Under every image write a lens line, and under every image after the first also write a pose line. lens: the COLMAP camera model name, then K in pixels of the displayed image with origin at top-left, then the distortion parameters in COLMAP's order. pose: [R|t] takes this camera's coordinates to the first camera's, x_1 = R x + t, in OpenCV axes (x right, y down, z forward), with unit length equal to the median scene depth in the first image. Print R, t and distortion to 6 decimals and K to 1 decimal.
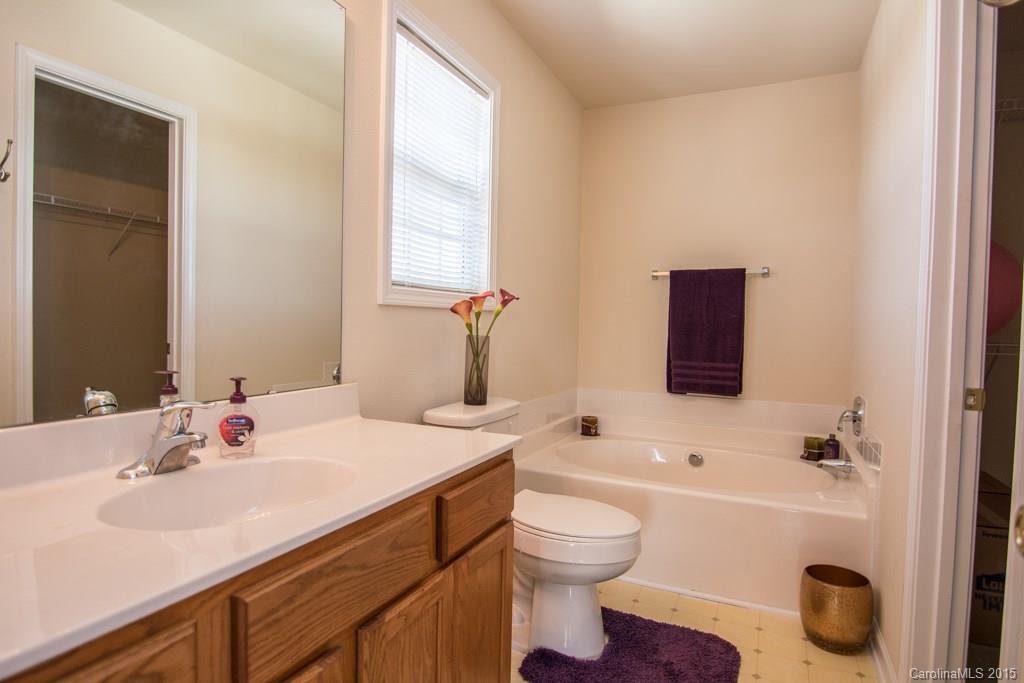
lens RADIAL K [[551.5, 0, 513.7], [0, 551.5, 340.2], [0, 0, 1]] dist [0.000254, -0.015655]
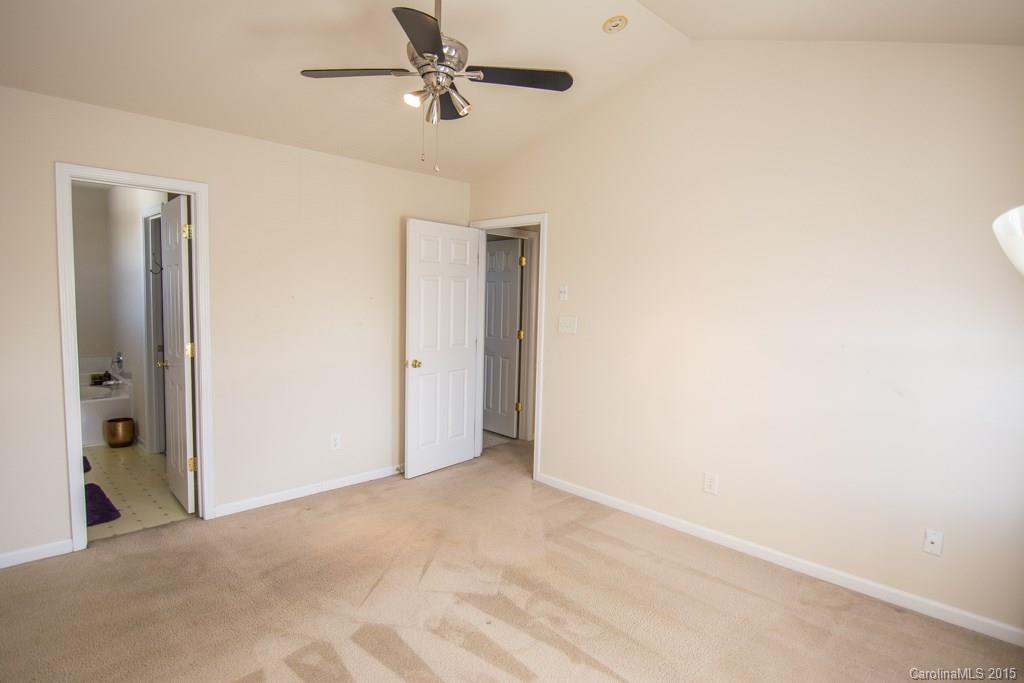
lens RADIAL K [[551.5, 0, 513.5], [0, 551.5, 341.1], [0, 0, 1]] dist [0.000254, -0.015655]
pose [[0.331292, -0.076906, 0.940389, -0.954616], [-0.000243, 0.996666, 0.081594, -0.125226], [-0.943528, -0.027260, 0.330169, -1.269669]]
